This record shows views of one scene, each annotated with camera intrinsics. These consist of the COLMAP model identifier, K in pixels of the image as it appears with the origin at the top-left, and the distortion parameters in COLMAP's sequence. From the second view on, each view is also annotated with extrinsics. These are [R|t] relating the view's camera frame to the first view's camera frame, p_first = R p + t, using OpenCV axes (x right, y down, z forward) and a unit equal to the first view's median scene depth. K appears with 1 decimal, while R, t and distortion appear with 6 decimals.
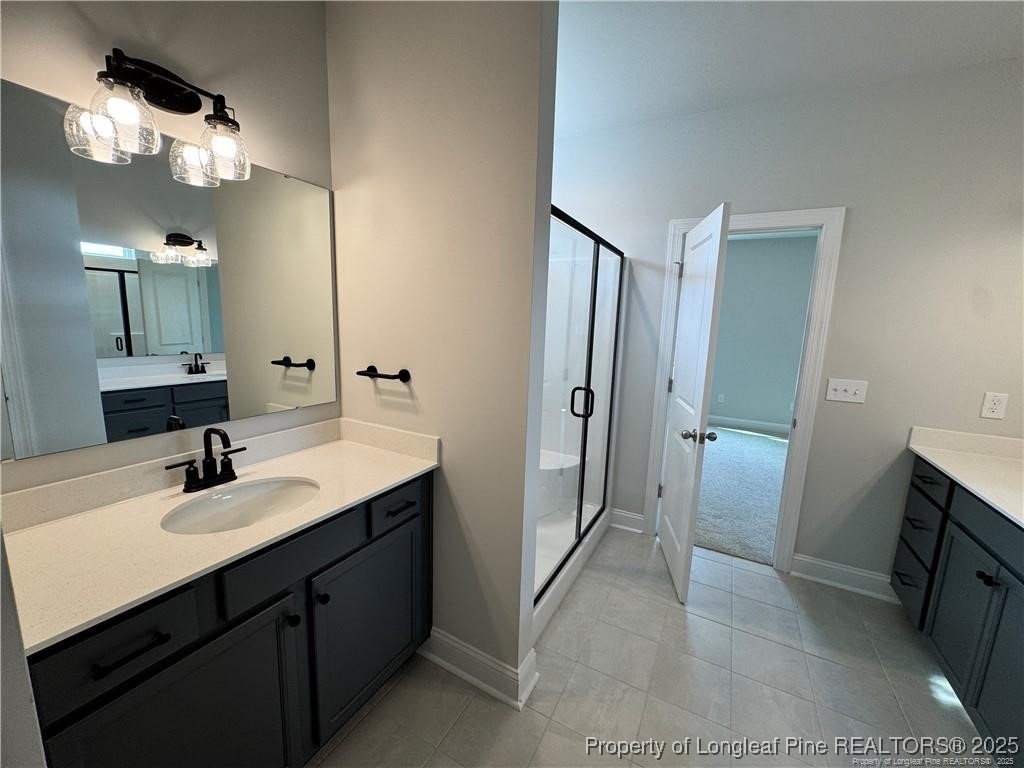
lens RADIAL K [[407.0, 0, 512.0], [0, 407.0, 384.0], [0, 0, 1]] dist [-0.001130, 0.000149]
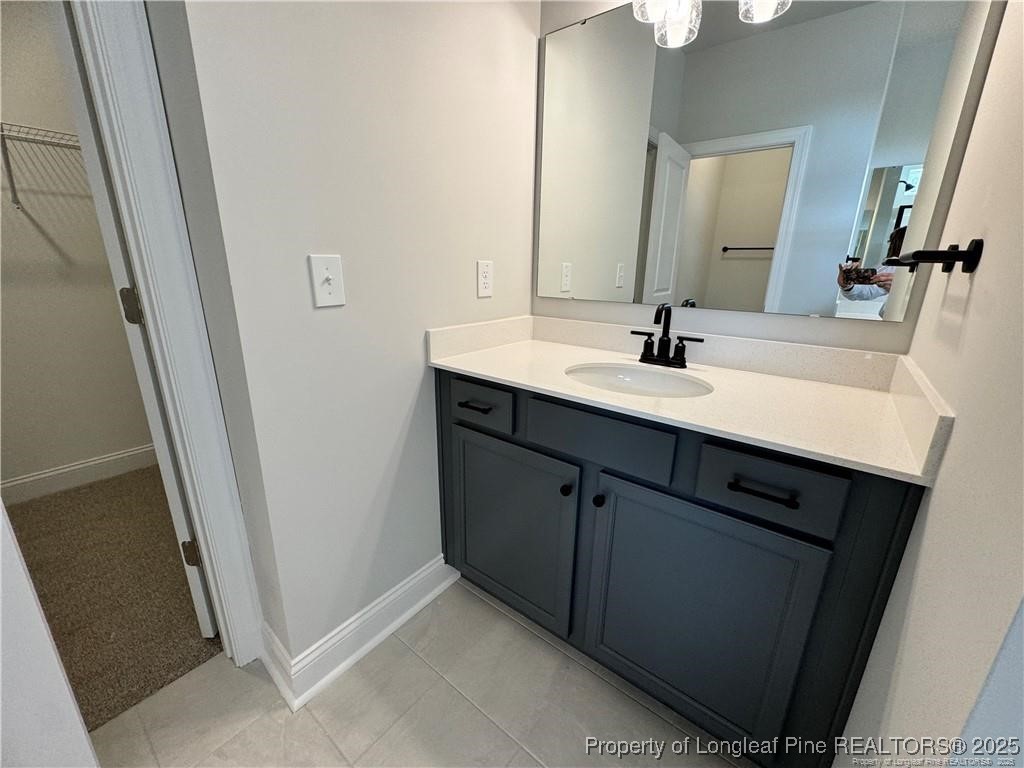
lens RADIAL K [[407.3, 0, 512.0], [0, 407.3, 384.0], [0, 0, 1]] dist [-0.002287, 0.000045]
pose [[-0.172254, 0.239003, -0.955618, 0.184631], [-0.173755, 0.947535, 0.268302, 0.056378], [0.969607, 0.212260, -0.121689, 0.489409]]
